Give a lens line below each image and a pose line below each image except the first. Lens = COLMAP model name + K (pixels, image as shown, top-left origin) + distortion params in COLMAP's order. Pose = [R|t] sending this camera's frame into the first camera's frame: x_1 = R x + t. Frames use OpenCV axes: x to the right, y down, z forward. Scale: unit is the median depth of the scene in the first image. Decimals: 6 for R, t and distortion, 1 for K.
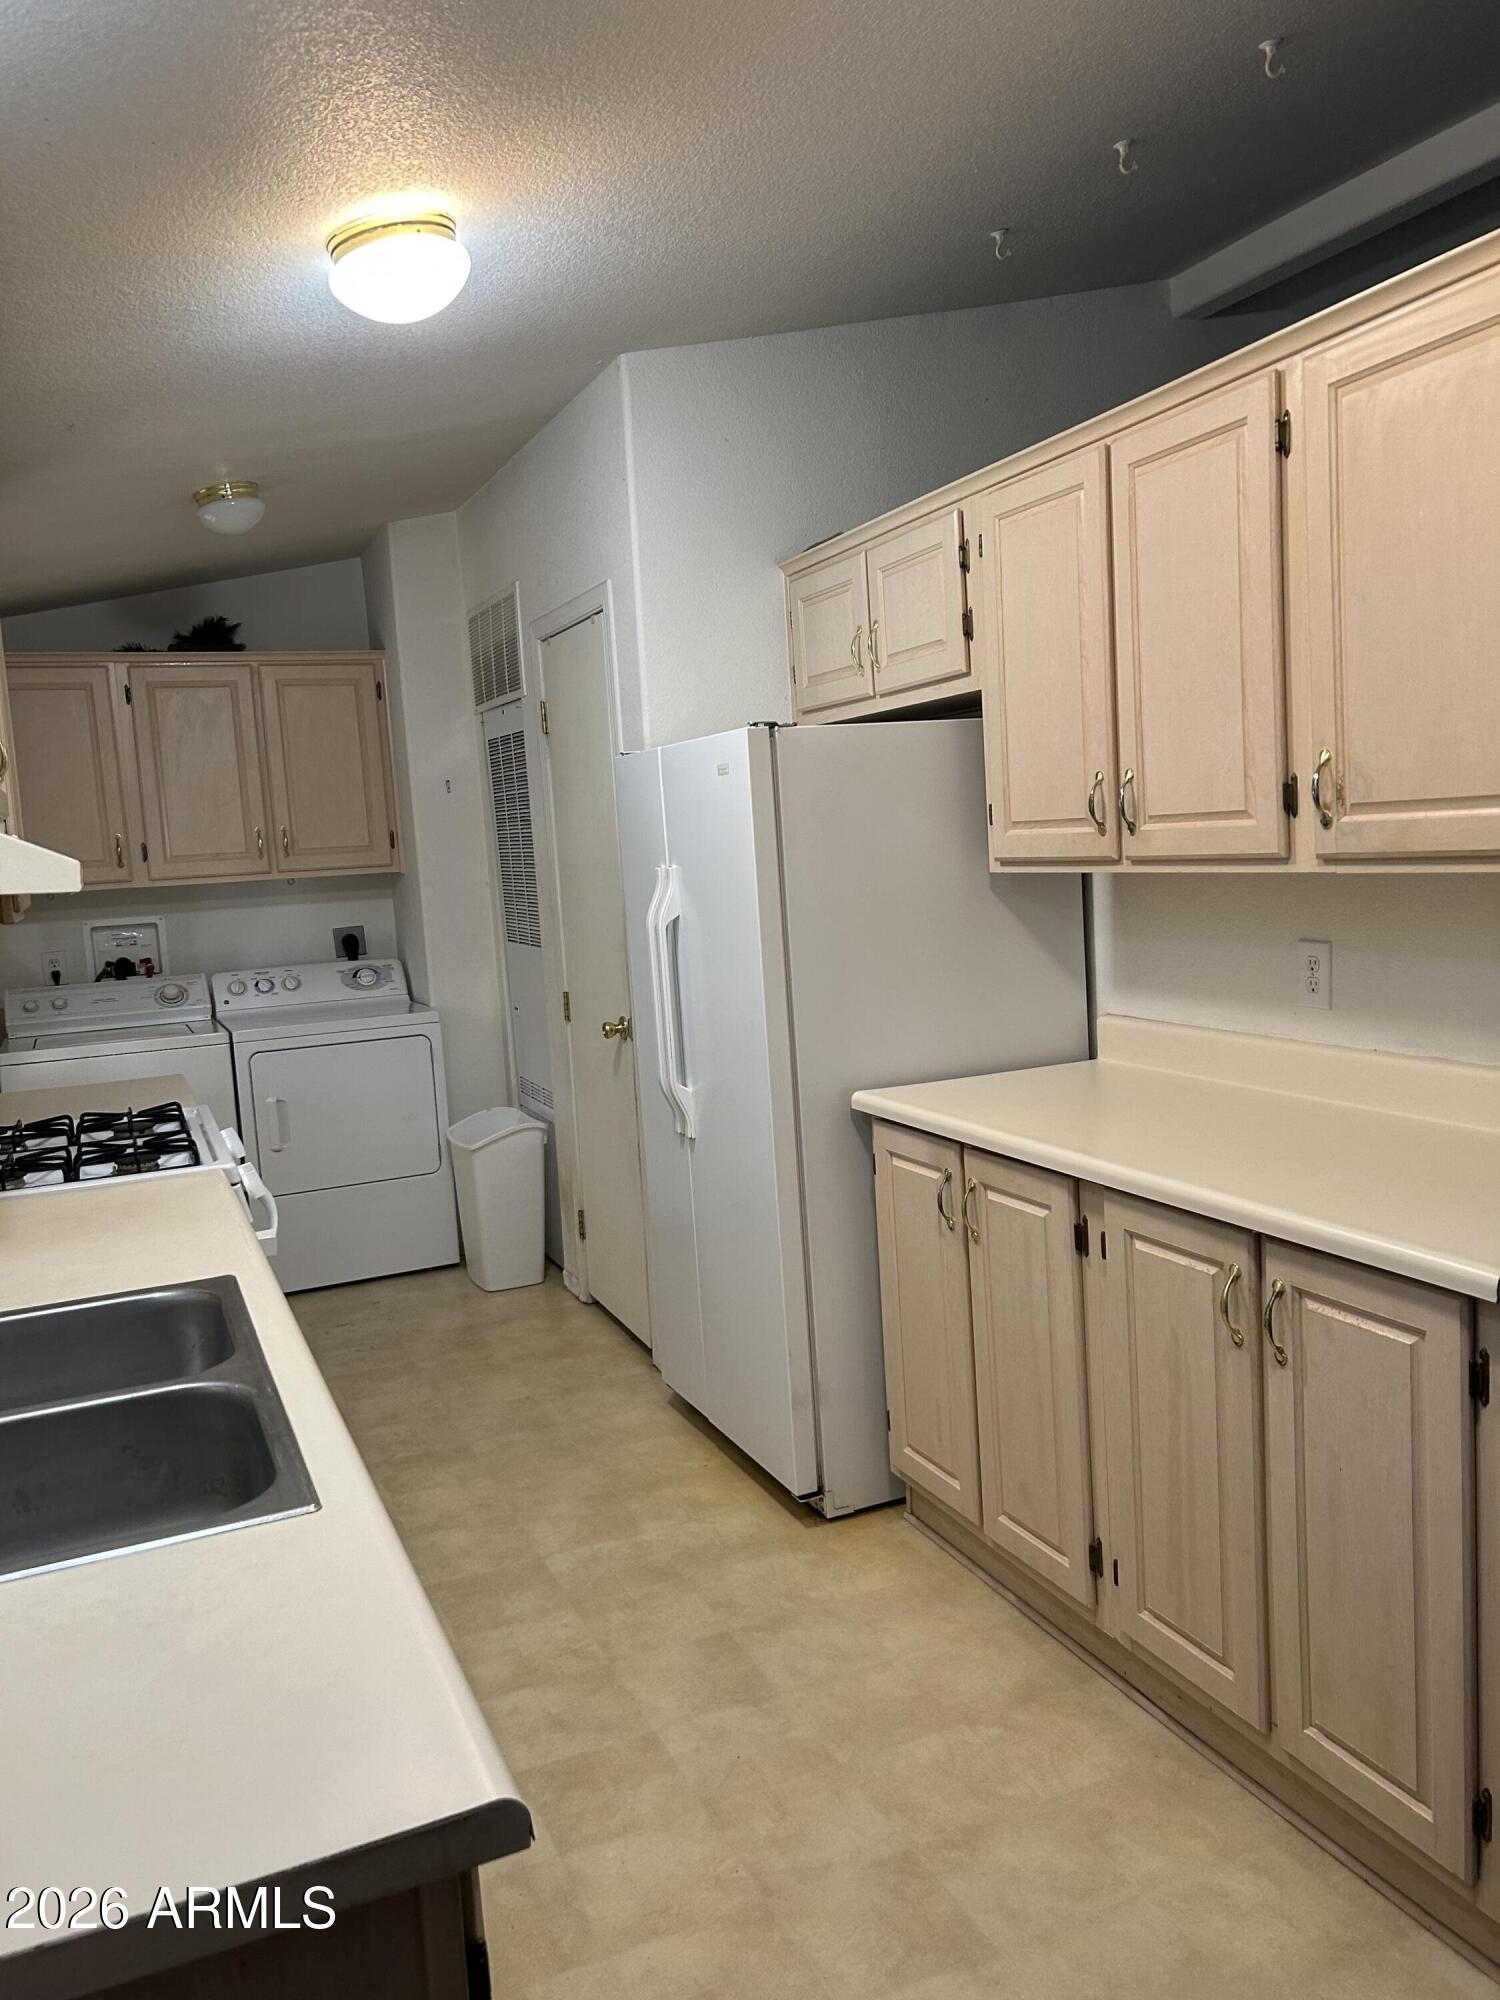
lens RADIAL K [[1512.3, 0, 745.5], [0, 1512.3, 1002.5], [0, 0, 1]] dist [0.069183, -0.080638]
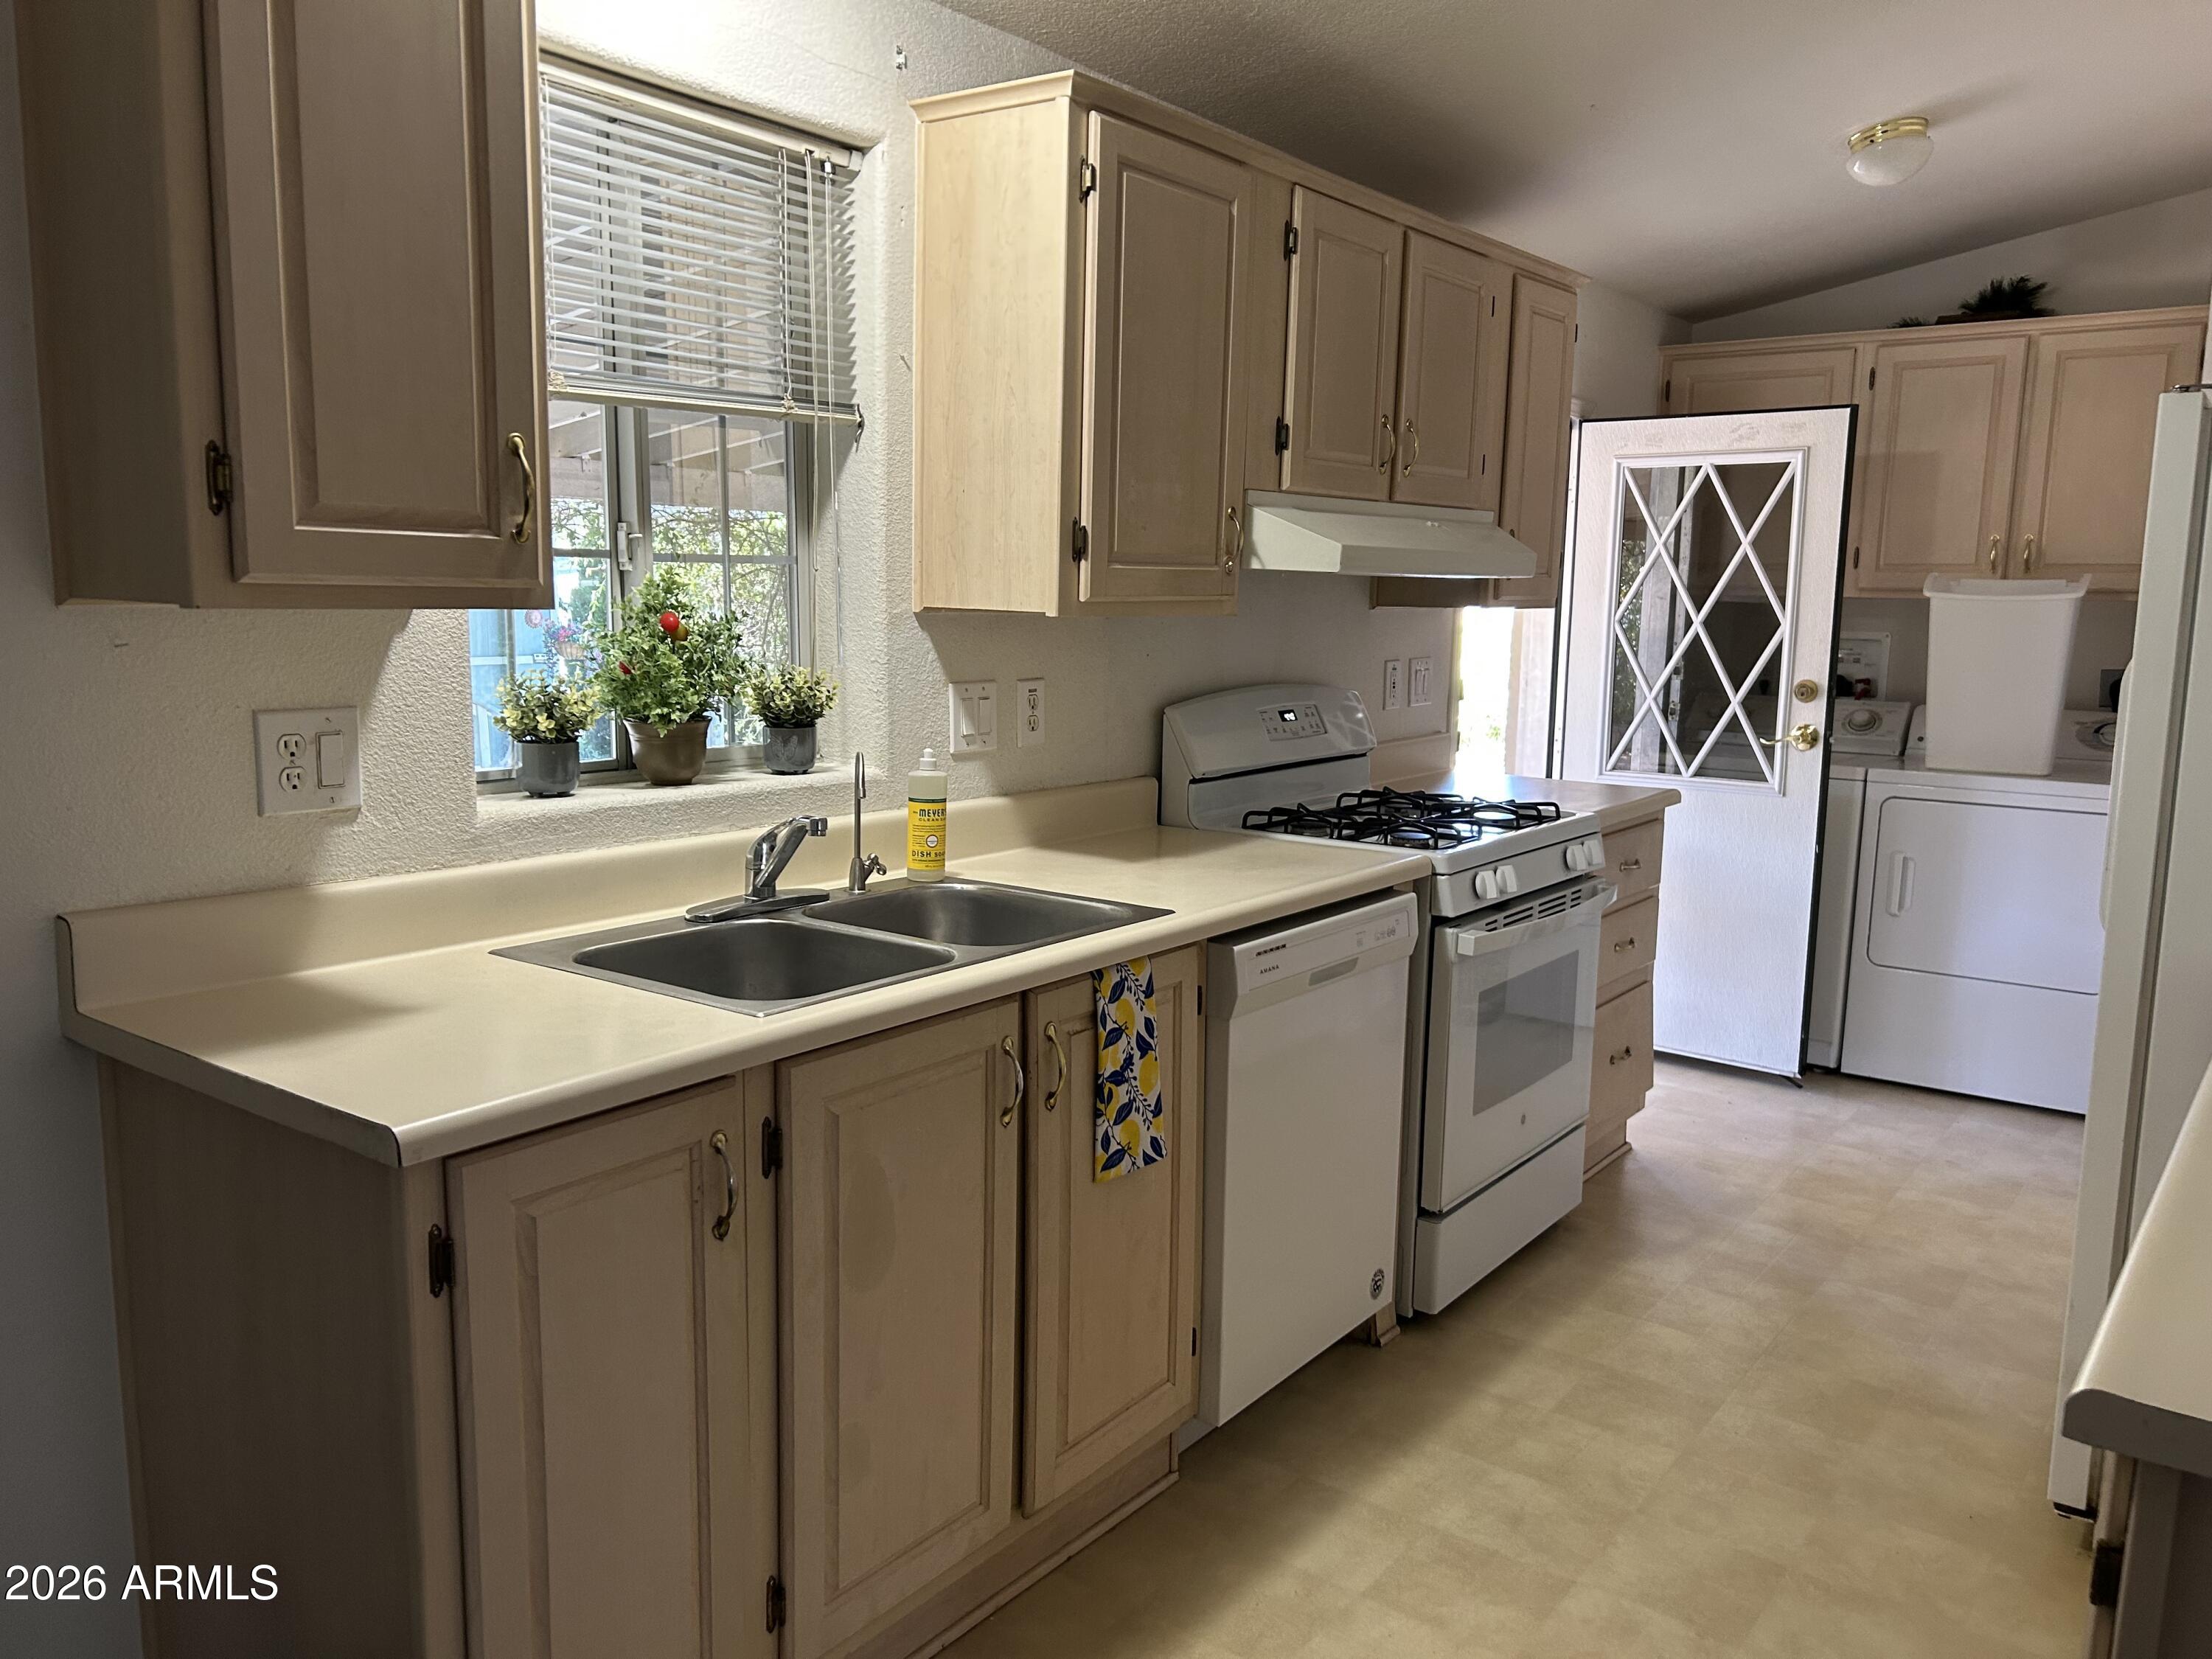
lens RADIAL K [[1672.6, 0, 1101.2], [0, 1672.6, 842.5], [0, 0, 1]] dist [0.069183, -0.080638]
pose [[0.498875, 0.196526, -0.844098, 0.244805], [-0.142121, 0.979317, 0.144012, -0.014970], [0.854942, 0.048120, 0.516487, 0.117372]]
